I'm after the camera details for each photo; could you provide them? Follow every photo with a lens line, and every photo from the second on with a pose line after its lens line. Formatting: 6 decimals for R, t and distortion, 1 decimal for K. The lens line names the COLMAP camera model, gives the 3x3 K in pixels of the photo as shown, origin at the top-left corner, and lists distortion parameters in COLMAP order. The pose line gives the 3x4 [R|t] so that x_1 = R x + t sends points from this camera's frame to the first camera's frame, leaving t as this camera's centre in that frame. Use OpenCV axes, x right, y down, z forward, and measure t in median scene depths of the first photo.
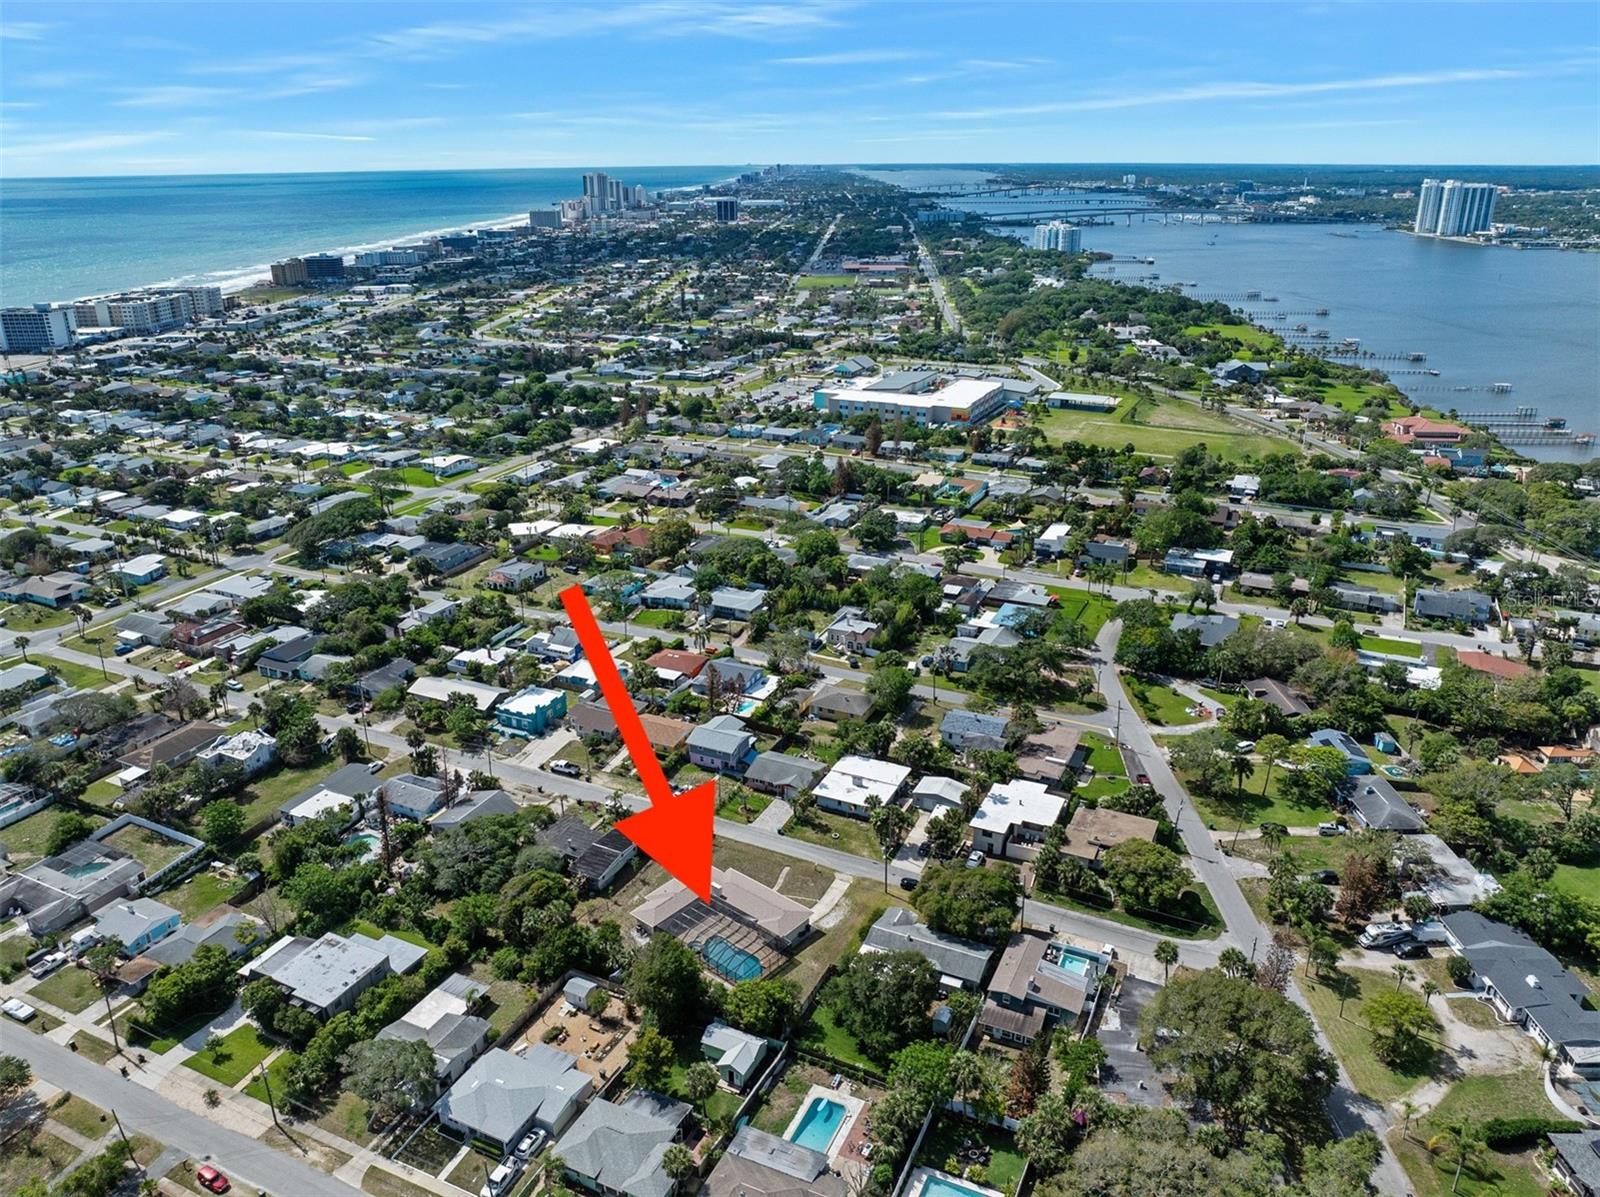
lens RADIAL K [[1119.3, 0, 806.0], [0, 1119.3, 600.5], [0, 0, 1]] dist [-0.028706, -0.008233]
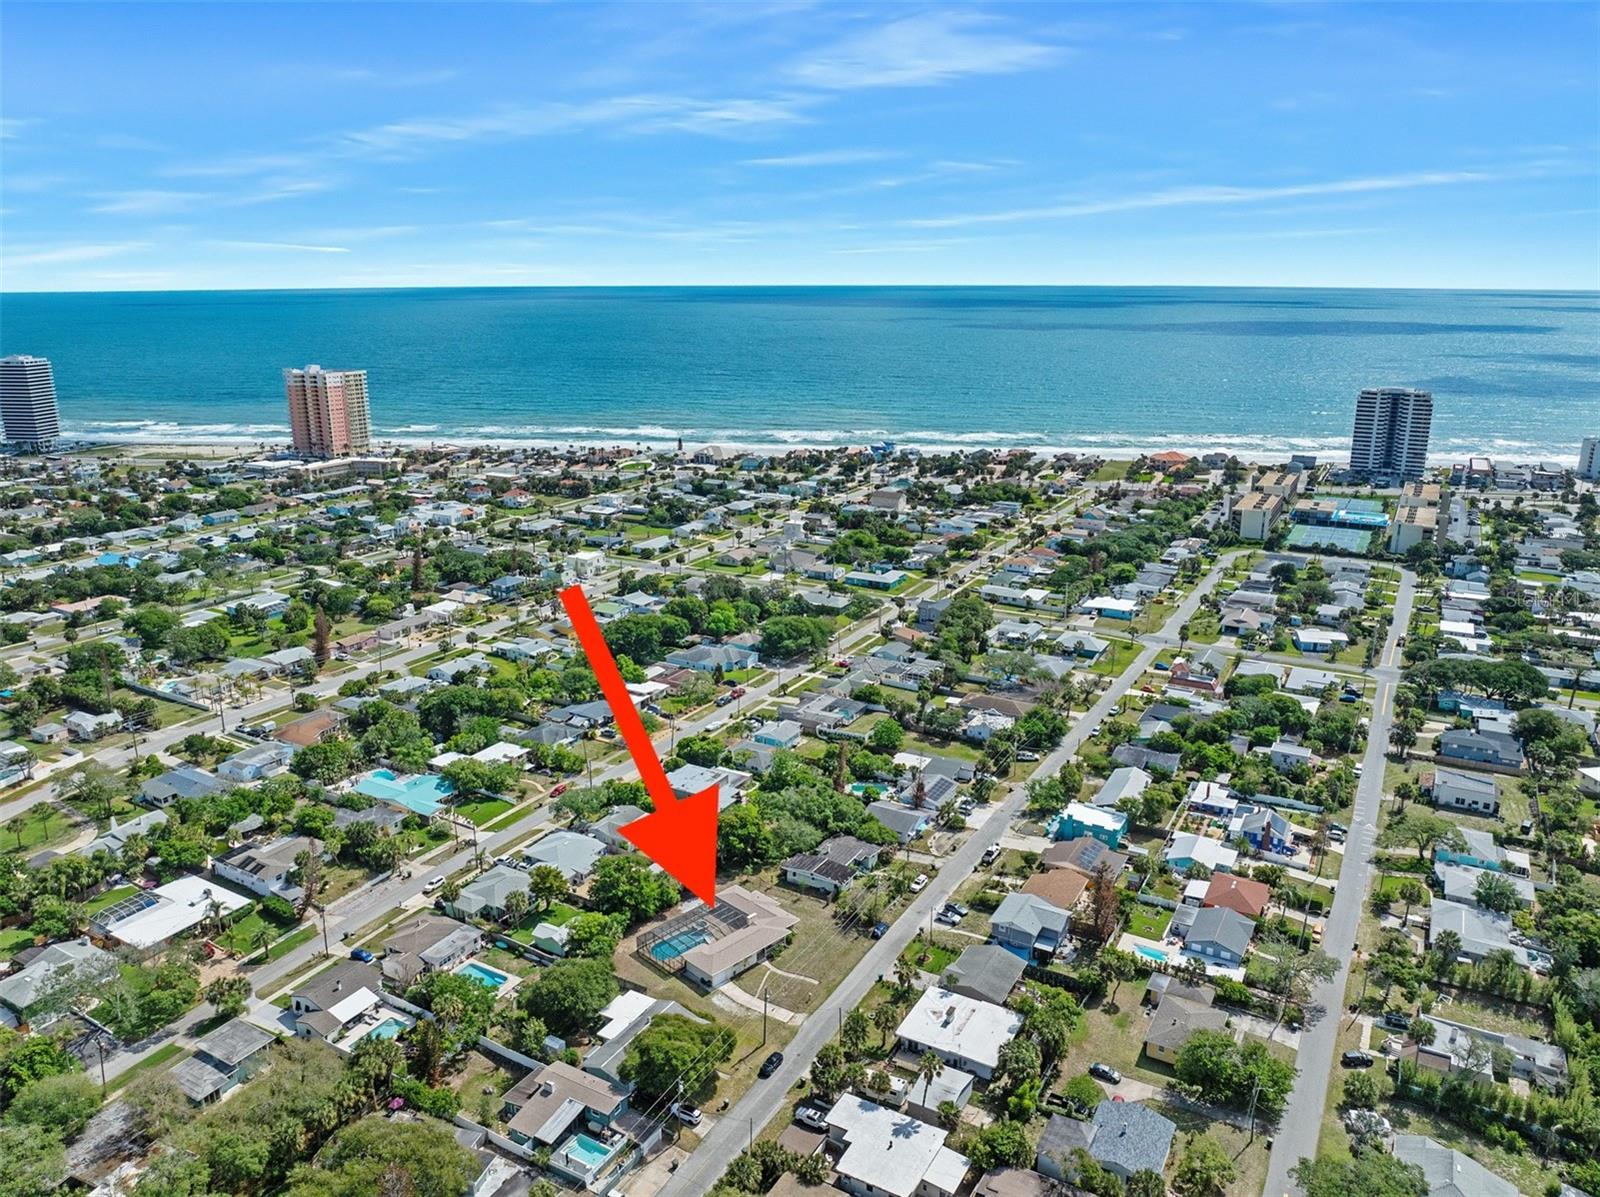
lens RADIAL K [[1119.3, 0, 806.0], [0, 1119.3, 600.5], [0, 0, 1]] dist [-0.028706, -0.008233]
pose [[-0.077488, 0.279914, -0.956893, 0.538158], [-0.362956, 0.885998, 0.288568, -0.220091], [0.928579, 0.369670, 0.032942, 0.539071]]
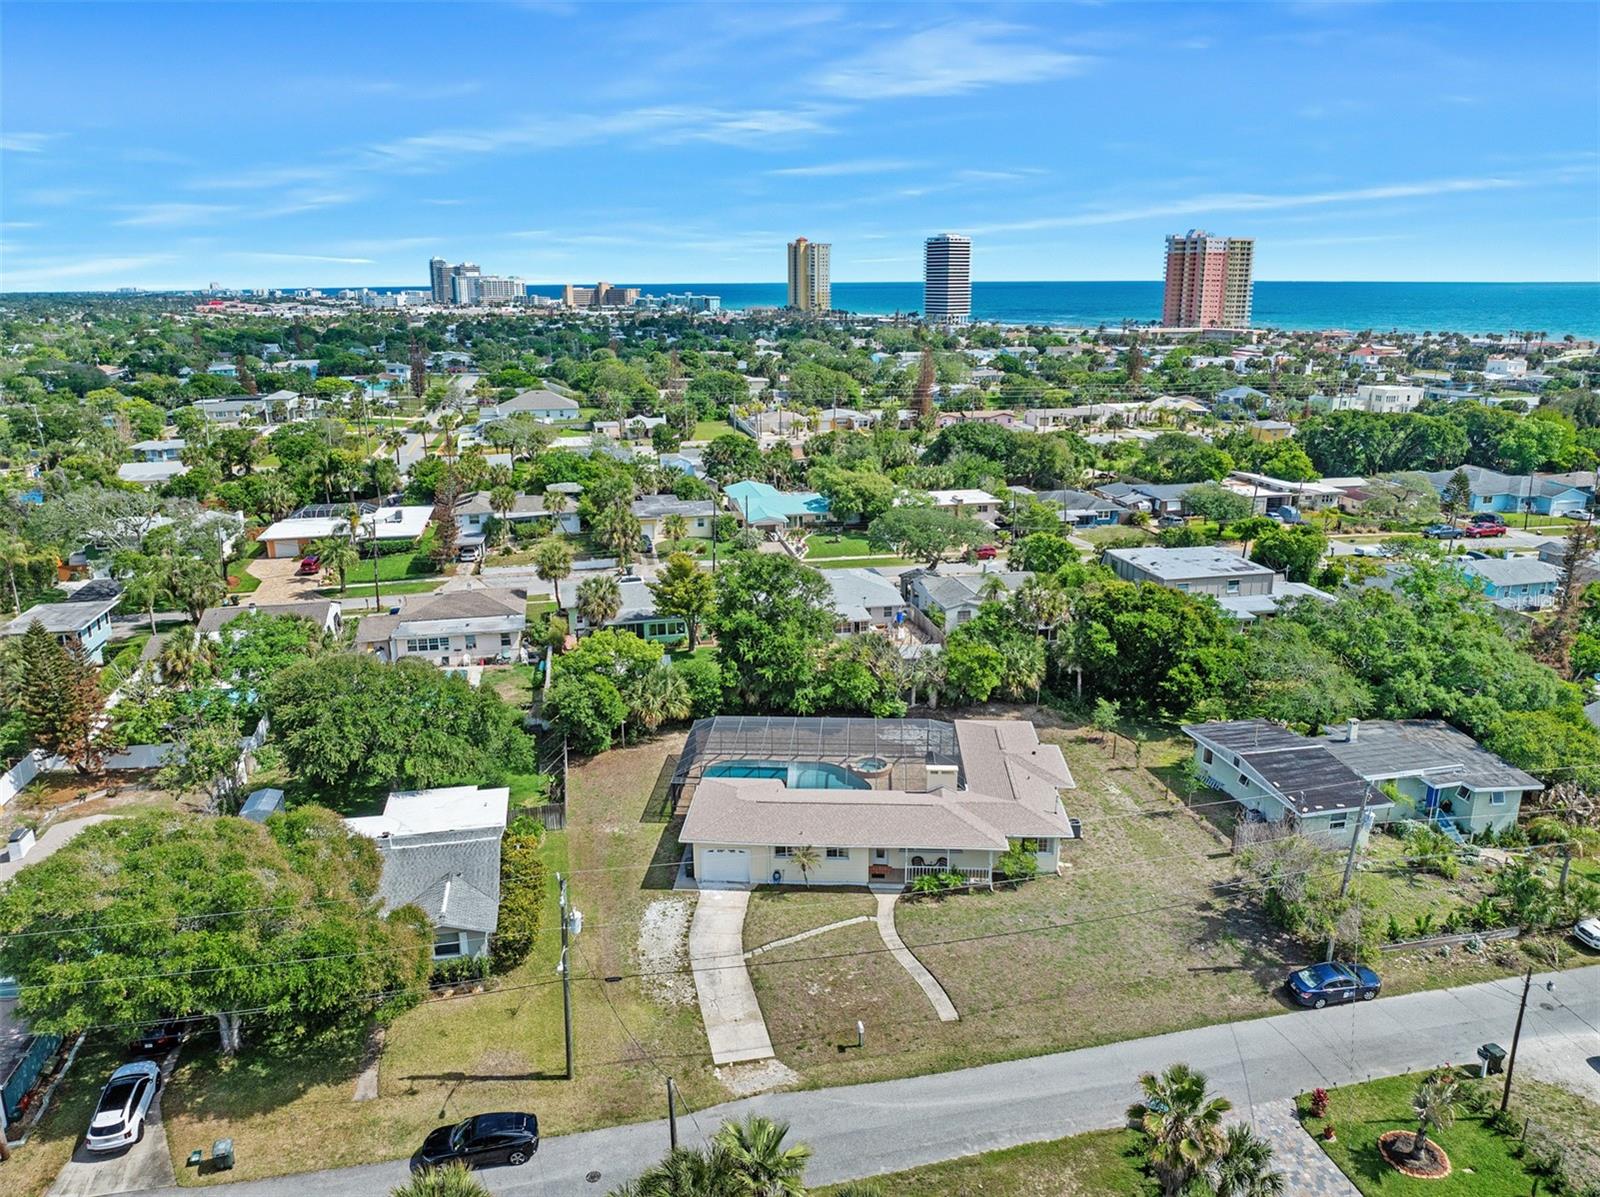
lens RADIAL K [[1137.6, 0, 805.4], [0, 1137.6, 561.6], [0, 0, 1]] dist [-0.030134, -0.006061]
pose [[-0.798429, 0.152154, -0.582547, 0.101746], [-0.213227, 0.833380, 0.509913, 0.005961], [0.563069, 0.531344, -0.632951, 0.710418]]
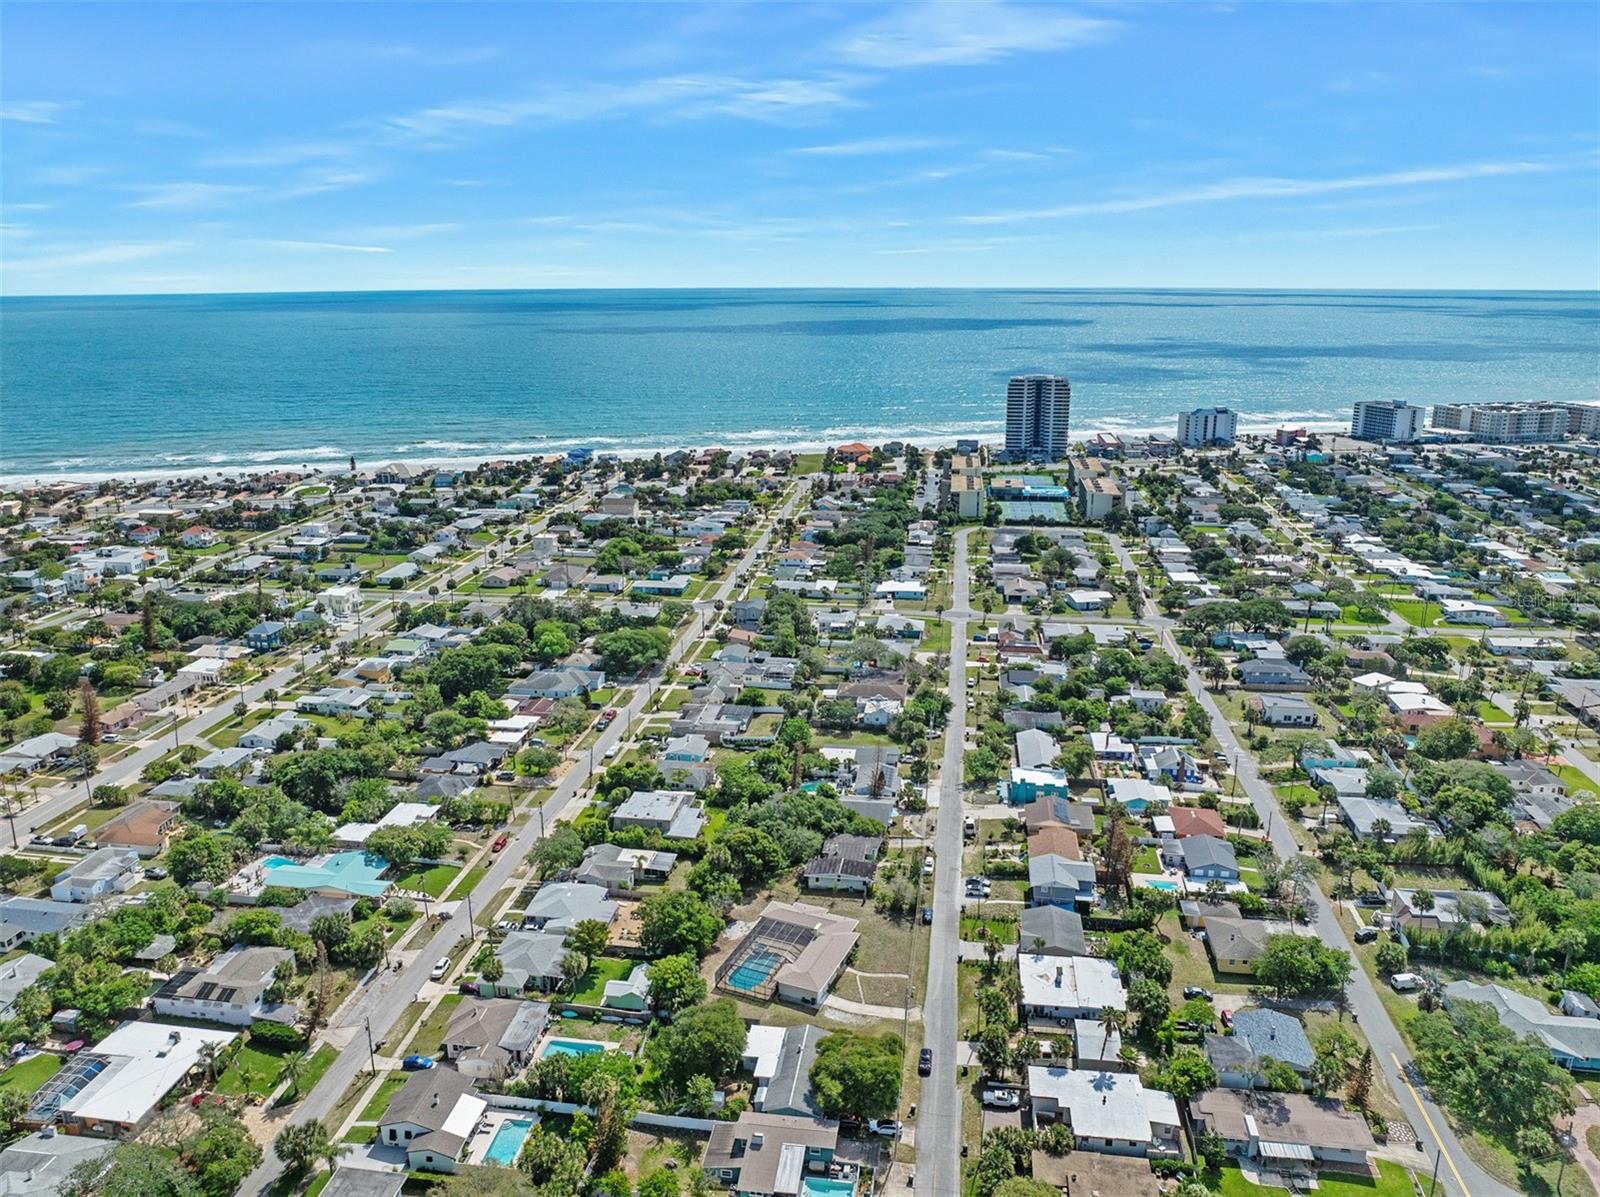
lens RADIAL K [[1119.3, 0, 806.0], [0, 1119.3, 600.5], [0, 0, 1]] dist [-0.028706, -0.008233]
pose [[0.294027, 0.266011, -0.918034, 0.505237], [-0.348500, 0.924205, 0.156182, -0.125899], [0.889998, 0.274013, 0.364446, 0.300872]]
